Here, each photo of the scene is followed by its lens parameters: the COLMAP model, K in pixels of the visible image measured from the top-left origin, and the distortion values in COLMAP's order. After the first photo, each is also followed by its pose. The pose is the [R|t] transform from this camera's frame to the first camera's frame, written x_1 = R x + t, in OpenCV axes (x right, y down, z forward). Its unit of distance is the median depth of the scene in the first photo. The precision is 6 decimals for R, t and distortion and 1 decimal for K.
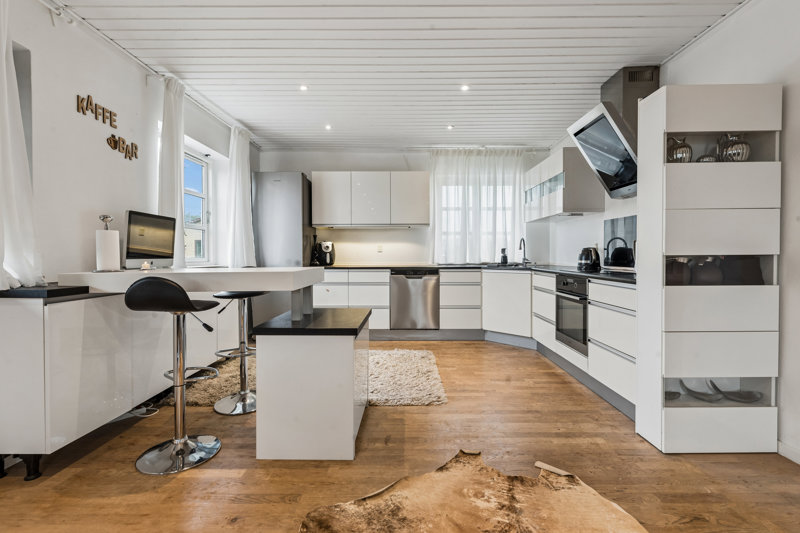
lens RADIAL K [[391.8, 0, 397.5], [0, 391.8, 260.7], [0, 0, 1]] dist [0.022372, -0.000971]
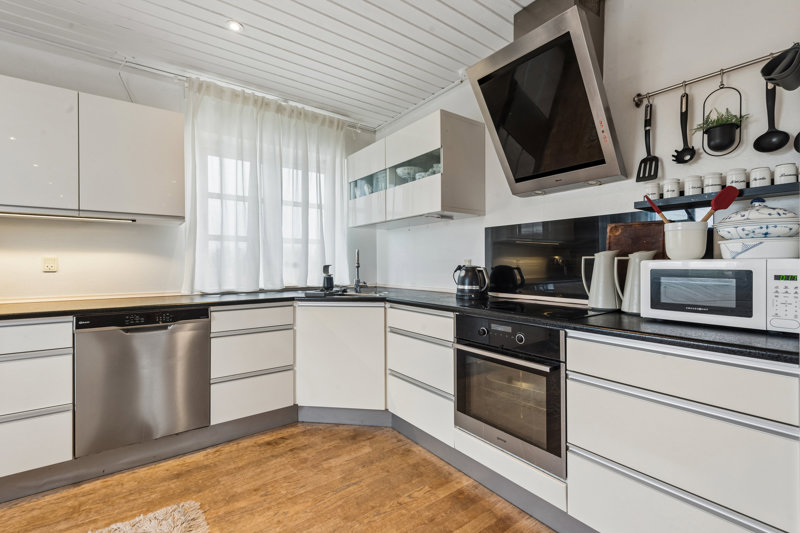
lens RADIAL K [[387.1, 0, 444.6], [0, 387.1, 267.4], [0, 0, 1]] dist [0.010312, -0.002080]
pose [[0.768947, -0.002734, 0.639307, 0.020299], [0.012549, 0.999863, -0.010817, -0.021153], [-0.639189, 0.016340, 0.768876, 0.443124]]
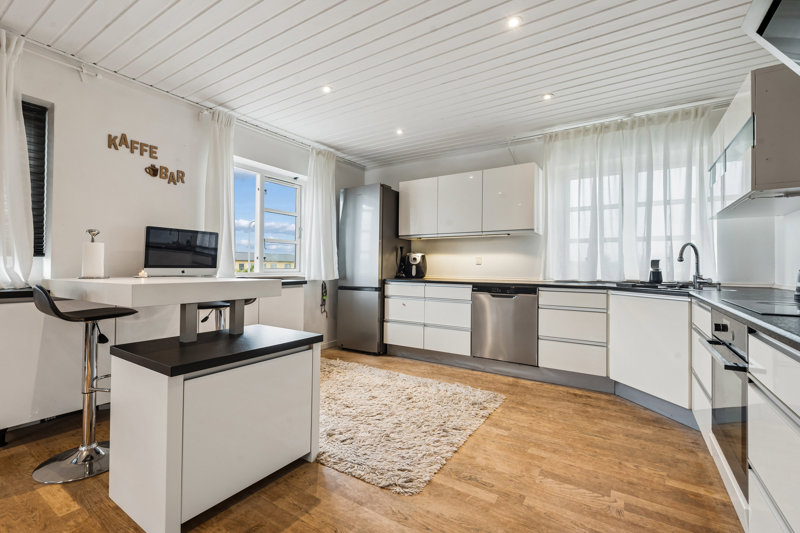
lens RADIAL K [[343.3, 0, 366.9], [0, 343.3, 265.0], [0, 0, 1]] dist [0.012881, -0.001650]
pose [[0.825083, 0.006875, -0.564970, 0.220610], [-0.019830, 0.999662, -0.016795, -0.004393], [0.564664, 0.025061, 0.824940, 0.273222]]
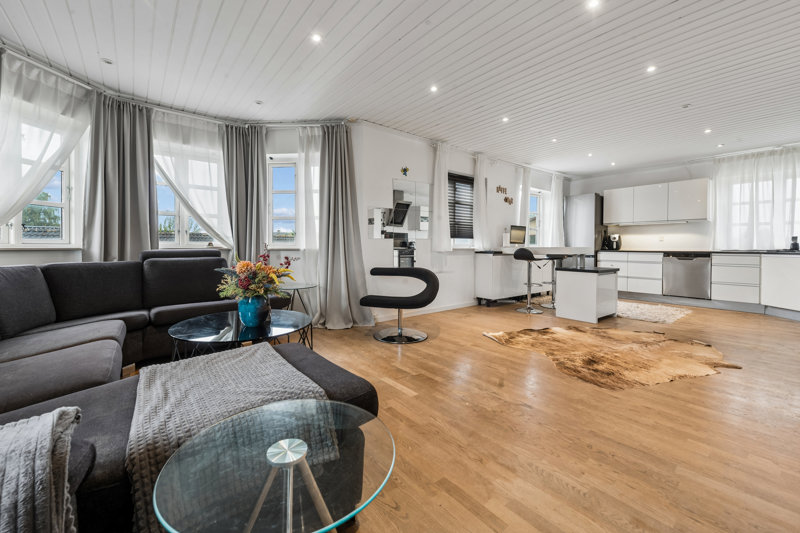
lens RADIAL K [[316.1, 0, 400.7], [0, 316.1, 252.7], [0, 0, 1]] dist [-0.005929, -0.000857]
pose [[0.655205, 0.017495, -0.755248, 0.229099], [-0.014018, 0.999841, 0.011000, 0.023476], [0.755321, 0.003380, 0.655347, -0.492225]]
